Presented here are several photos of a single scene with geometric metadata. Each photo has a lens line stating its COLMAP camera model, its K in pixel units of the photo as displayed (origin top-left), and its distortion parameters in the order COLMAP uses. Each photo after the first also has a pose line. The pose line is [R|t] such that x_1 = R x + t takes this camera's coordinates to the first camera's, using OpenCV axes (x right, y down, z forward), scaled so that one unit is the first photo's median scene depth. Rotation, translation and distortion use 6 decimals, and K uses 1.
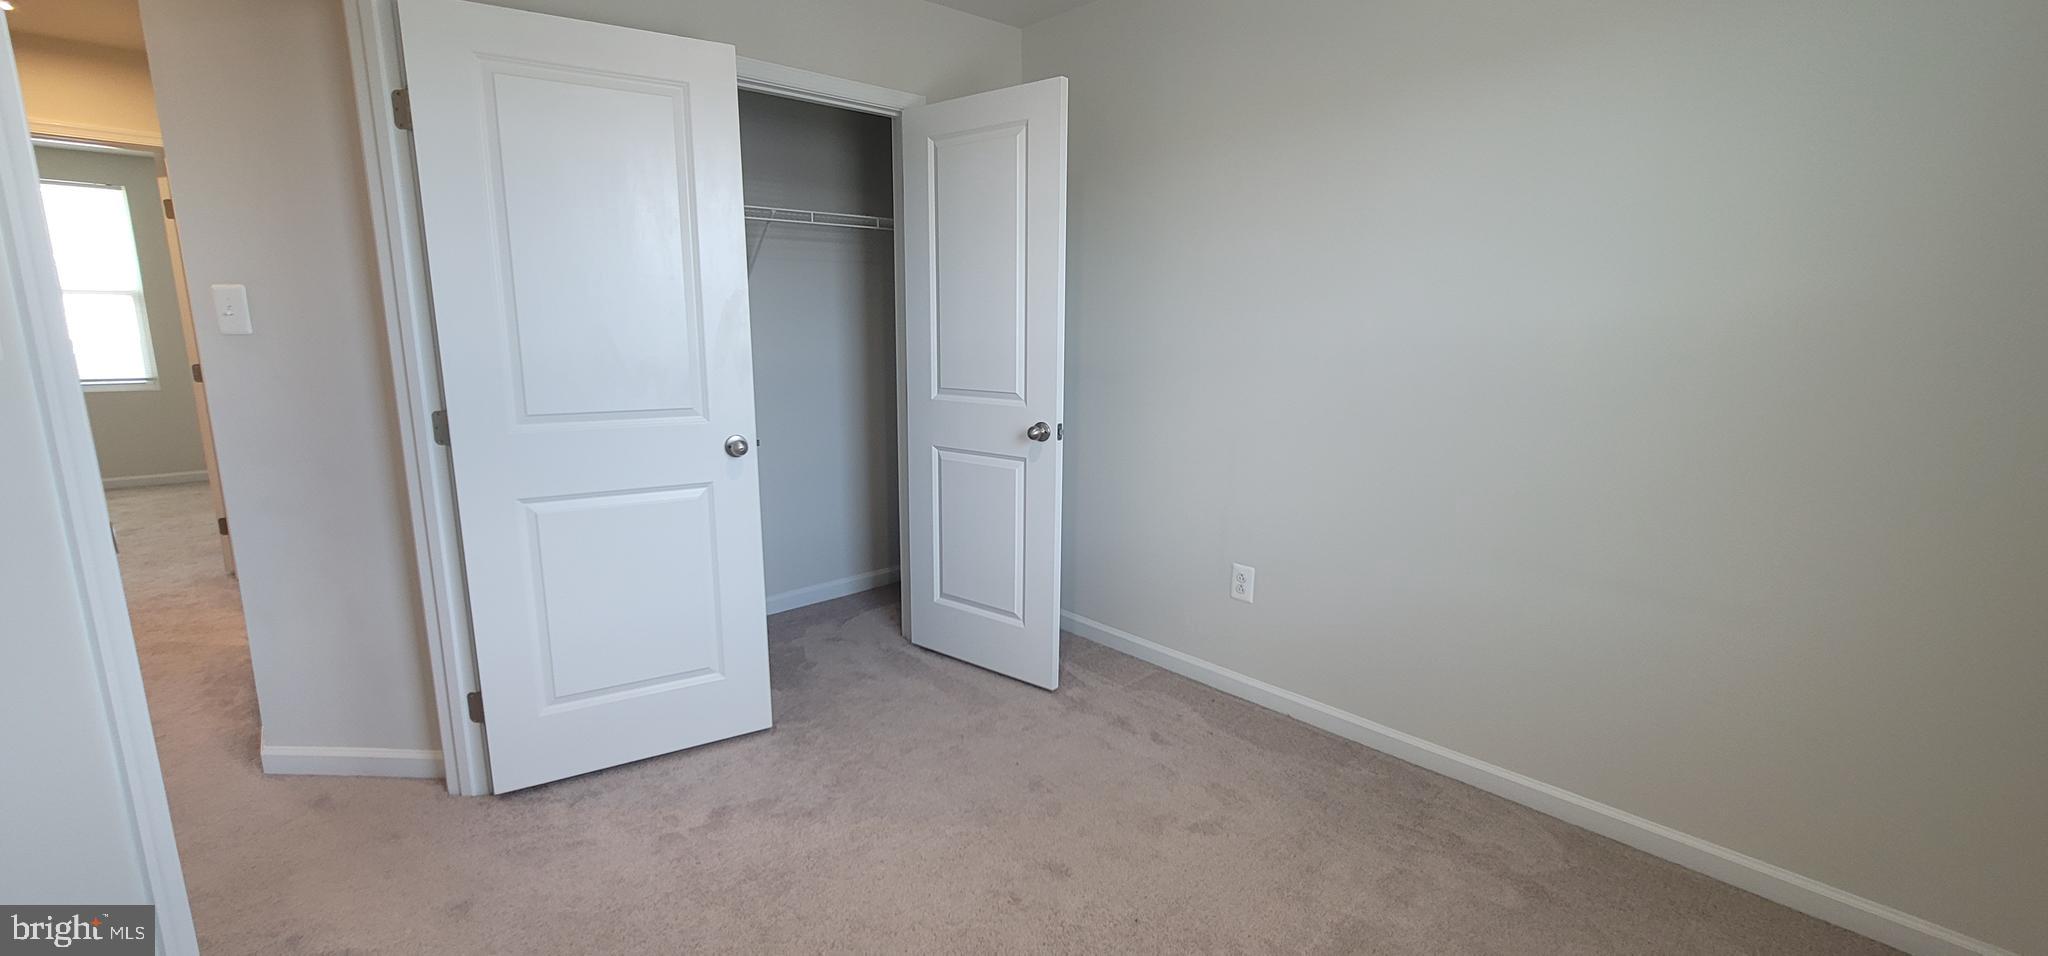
lens RADIAL K [[837.1, 0, 1024.0], [0, 837.1, 478.0], [0, 0, 1]] dist [-0.000268, 0.000552]
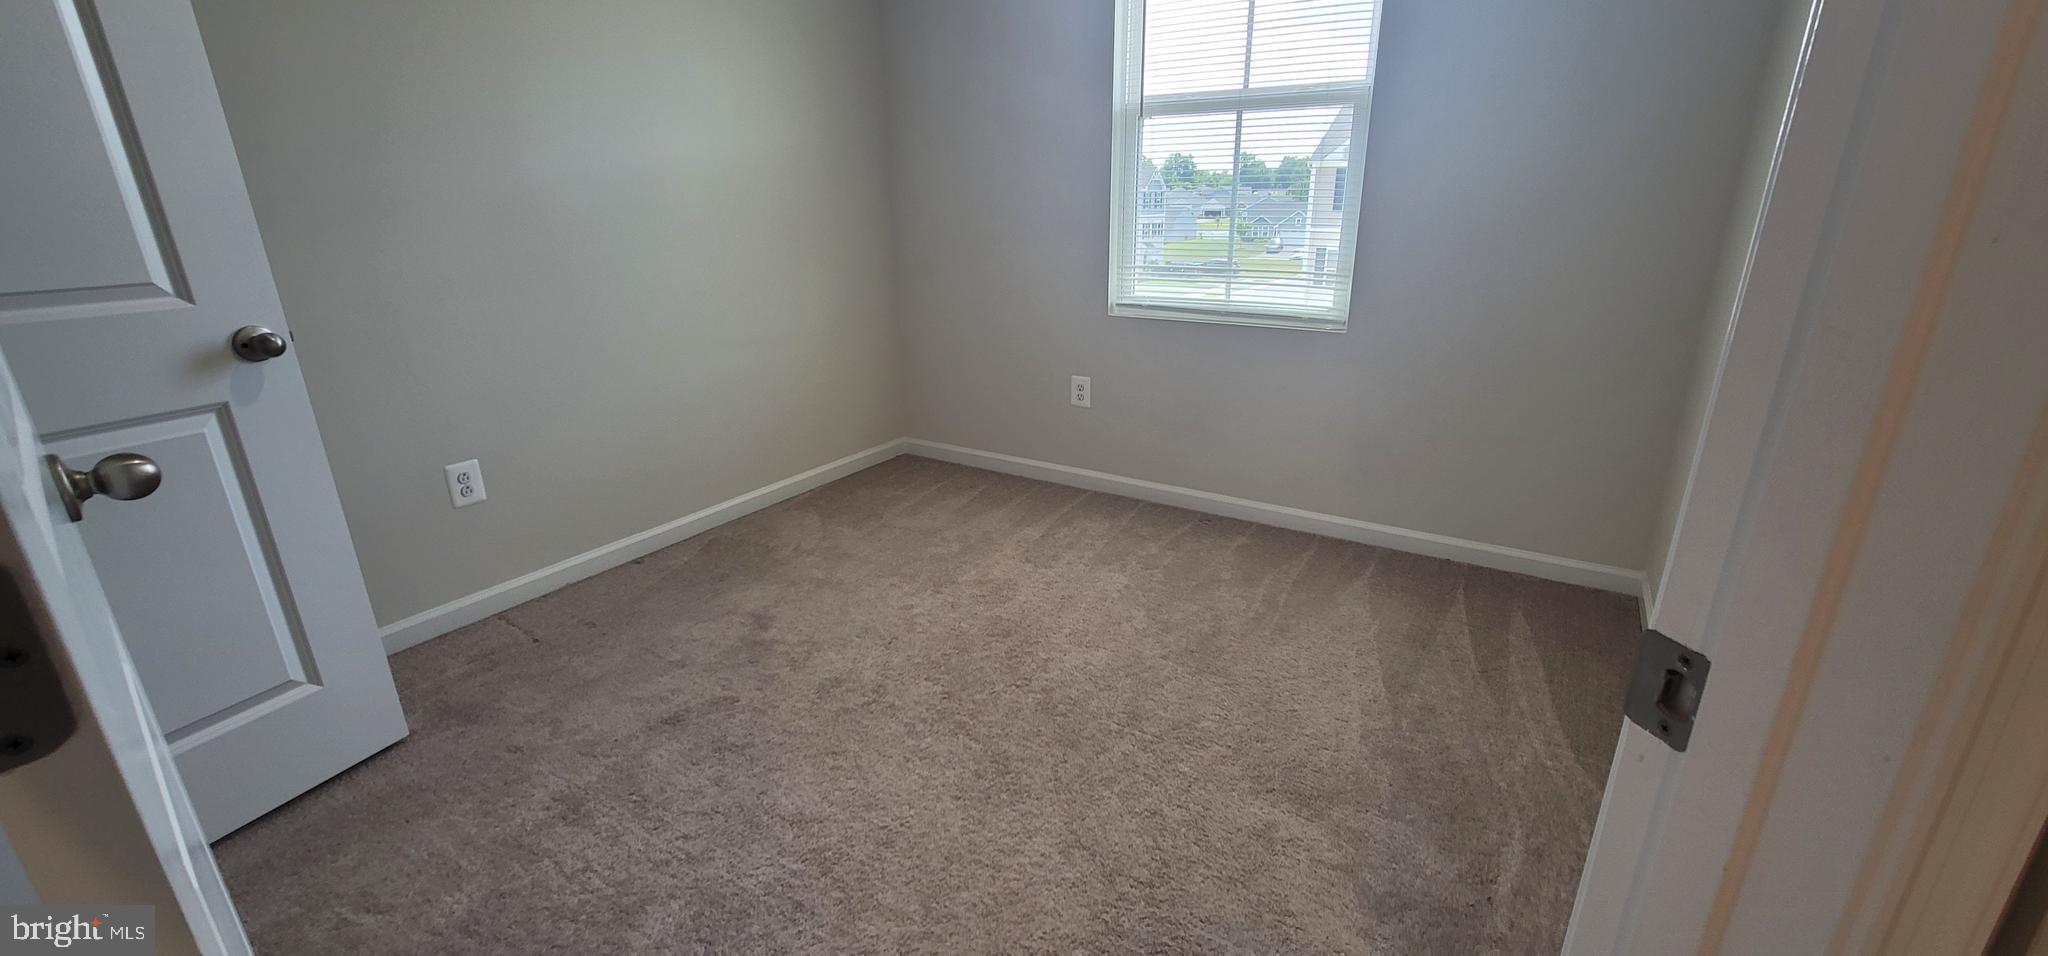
lens RADIAL K [[837.1, 0, 1024.0], [0, 837.1, 478.0], [0, 0, 1]] dist [-0.000268, 0.000552]
pose [[-0.260099, -0.315950, 0.912428, -0.642969], [0.192143, 0.909117, 0.369576, -0.080682], [-0.946272, 0.271443, -0.175753, 0.626472]]
